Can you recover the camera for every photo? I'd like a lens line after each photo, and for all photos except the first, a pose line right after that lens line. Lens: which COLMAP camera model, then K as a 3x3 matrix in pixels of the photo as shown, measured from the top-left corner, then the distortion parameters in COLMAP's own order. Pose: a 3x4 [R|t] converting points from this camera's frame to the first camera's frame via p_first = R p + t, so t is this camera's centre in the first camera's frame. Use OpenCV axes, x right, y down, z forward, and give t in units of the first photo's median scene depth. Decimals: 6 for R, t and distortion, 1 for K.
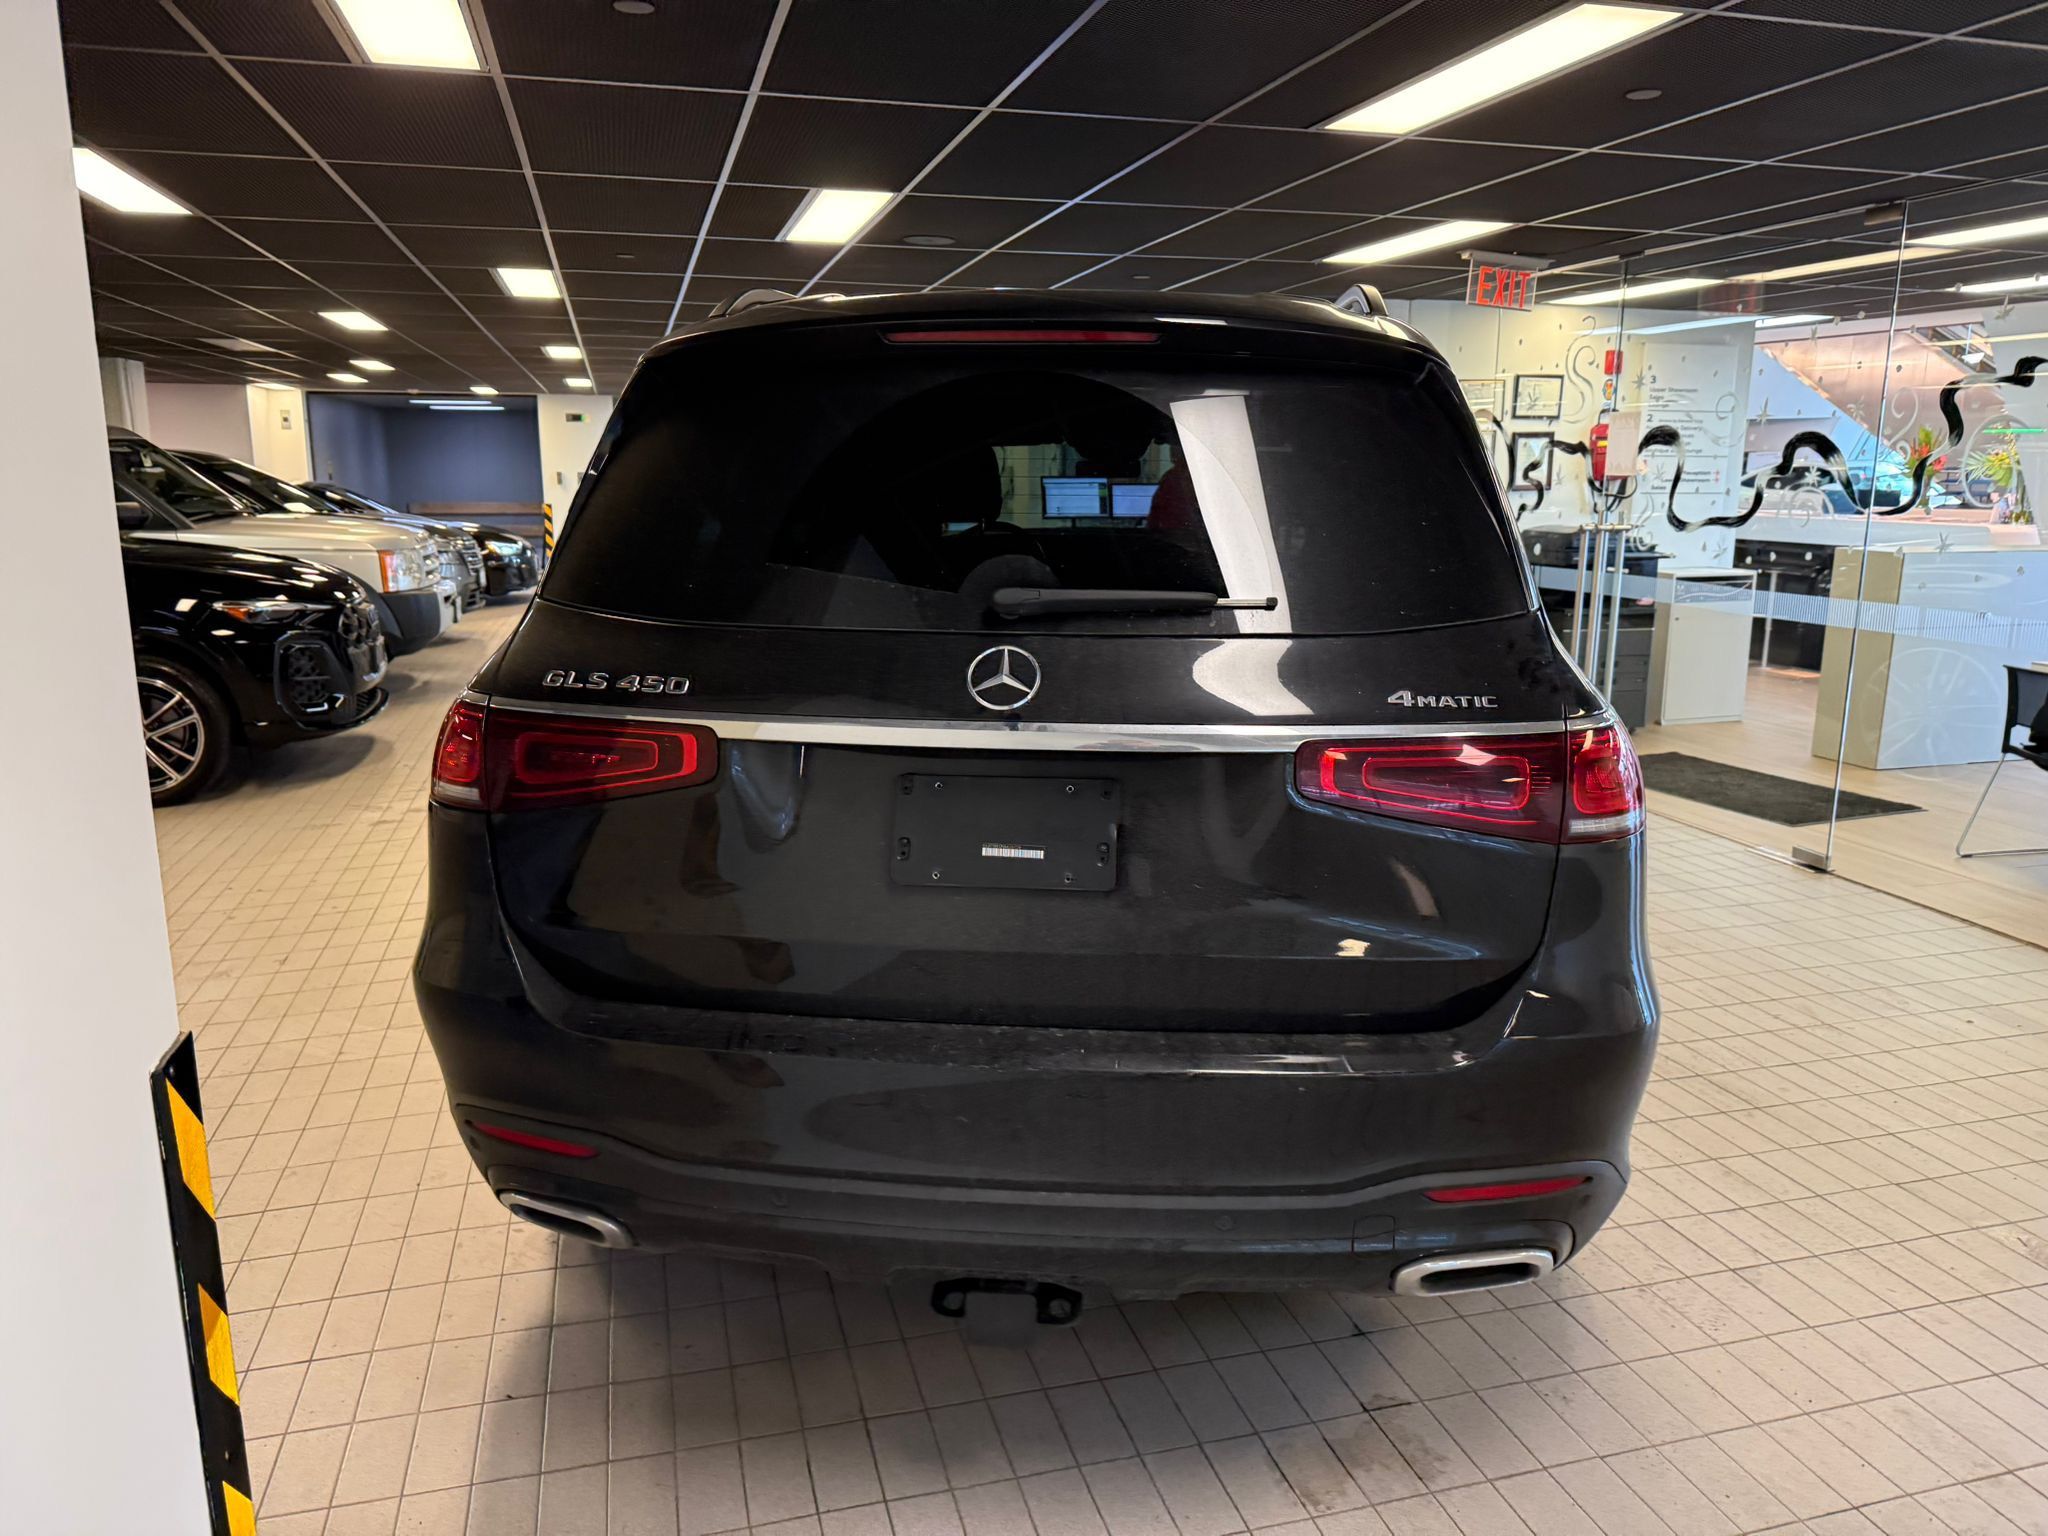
lens RADIAL K [[1428.2, 0, 1024.0], [0, 1428.2, 768.0], [0, 0, 1]] dist [-0.002162, -0.003826]
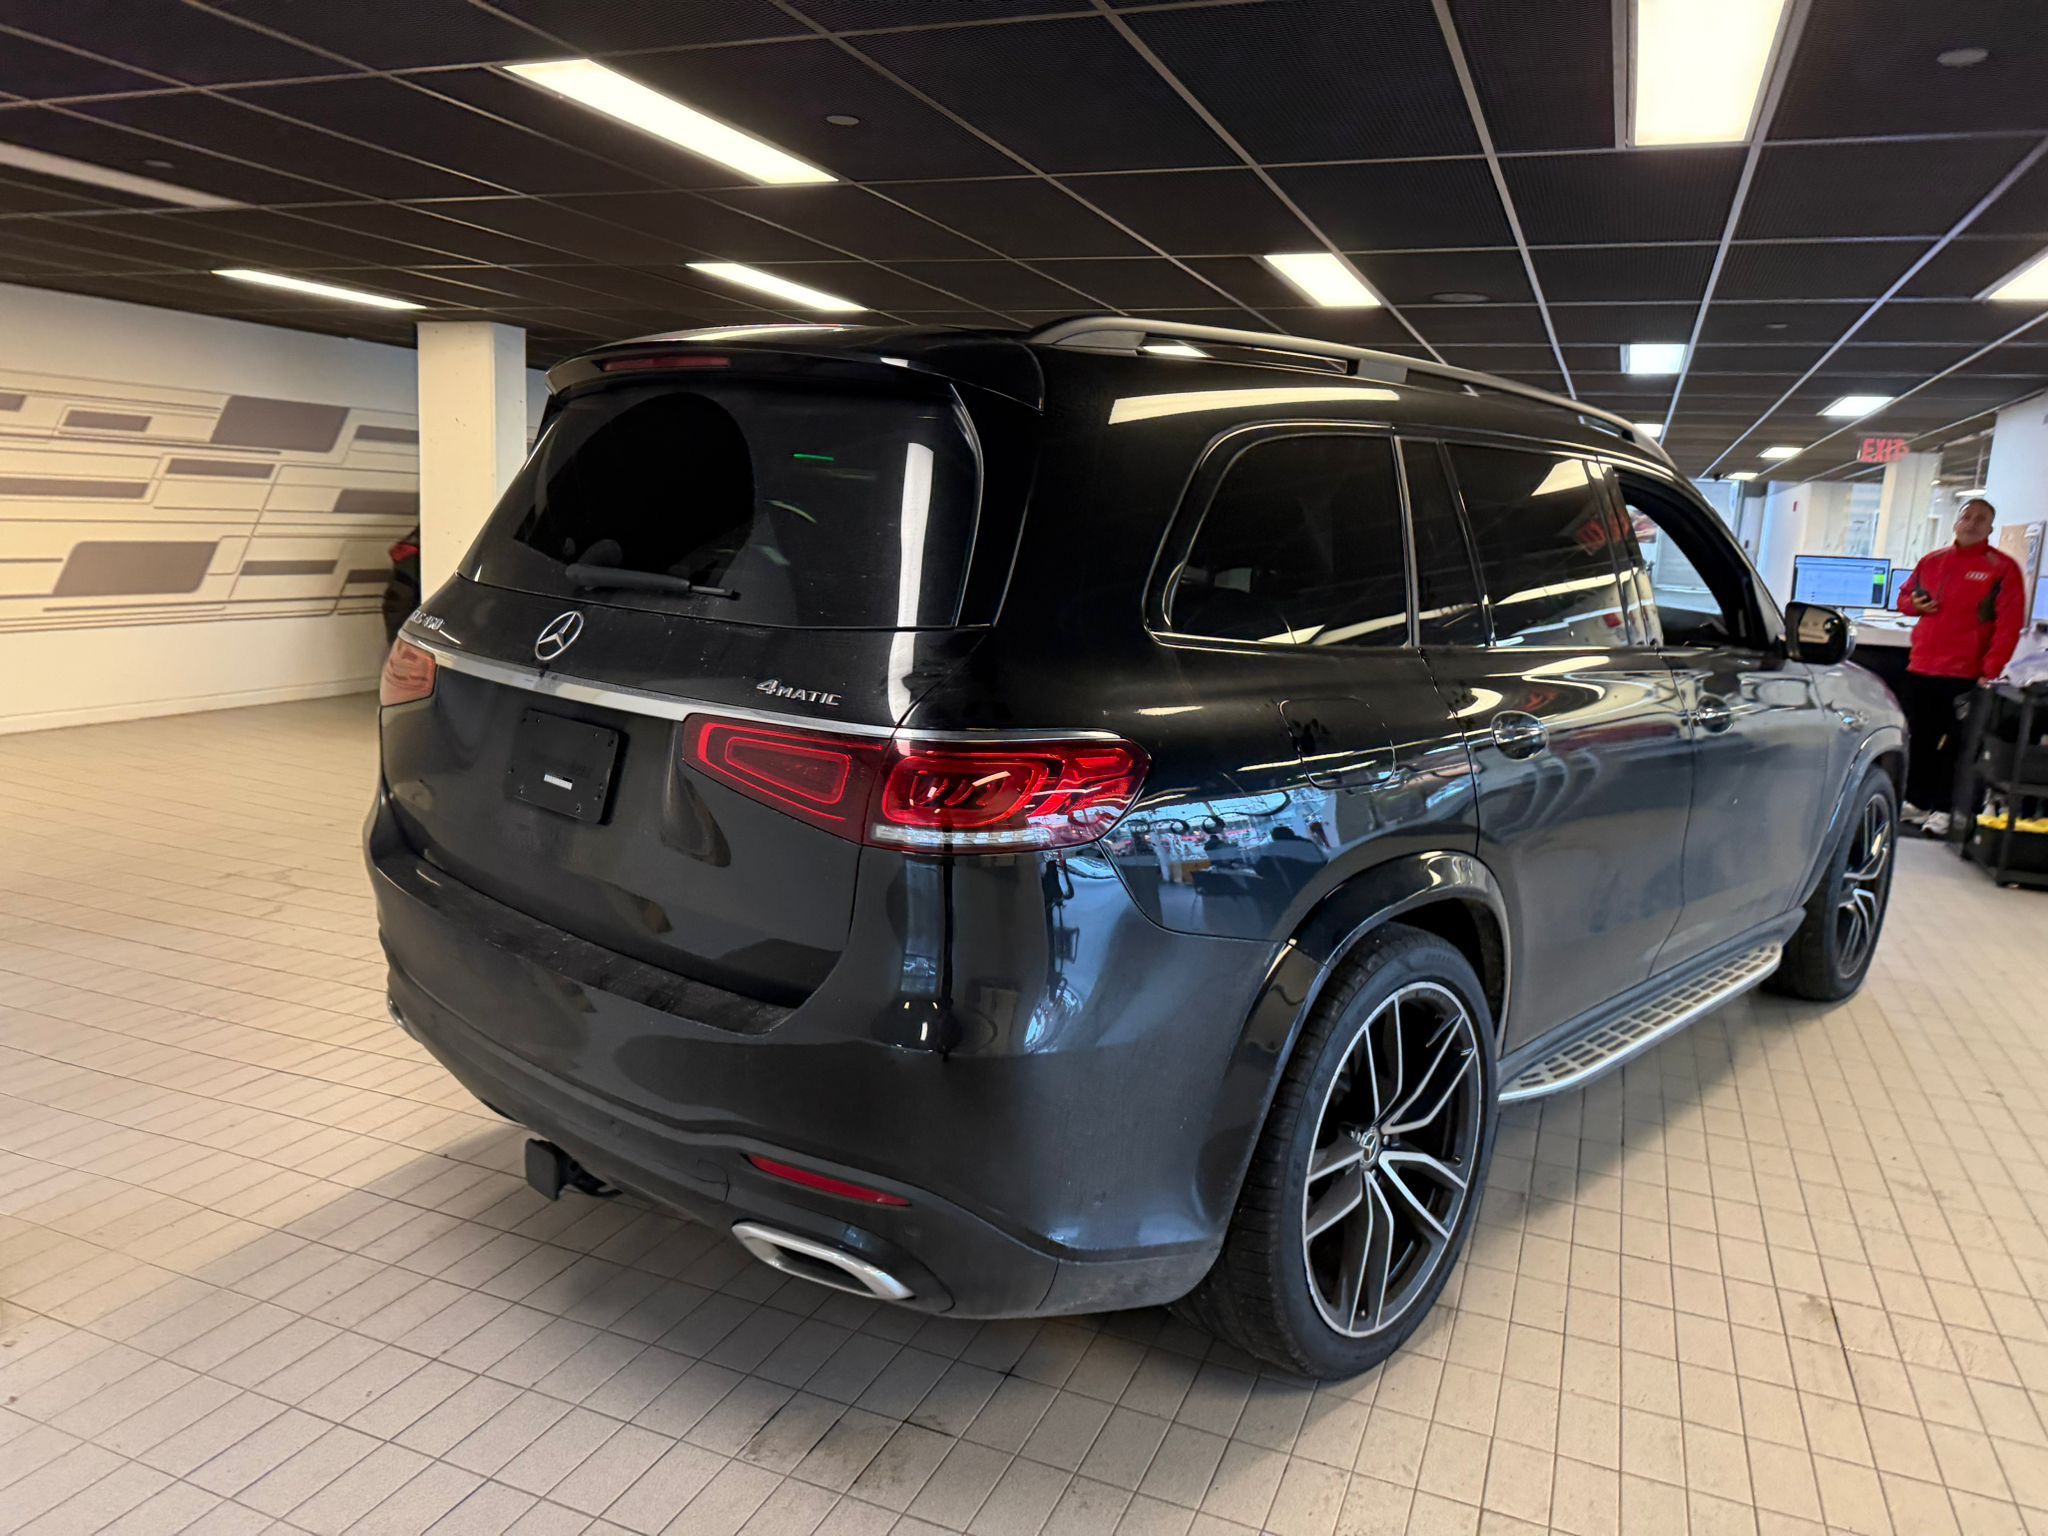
lens RADIAL K [[1445.9, 0, 1024.0], [0, 1445.9, 768.0], [0, 0, 1]] dist [-0.003203, -0.000206]
pose [[0.799368, 0.137375, -0.584926, 0.936669], [-0.169291, 0.985566, 0.000113, -0.018266], [0.576499, 0.098933, 0.811086, 0.201334]]
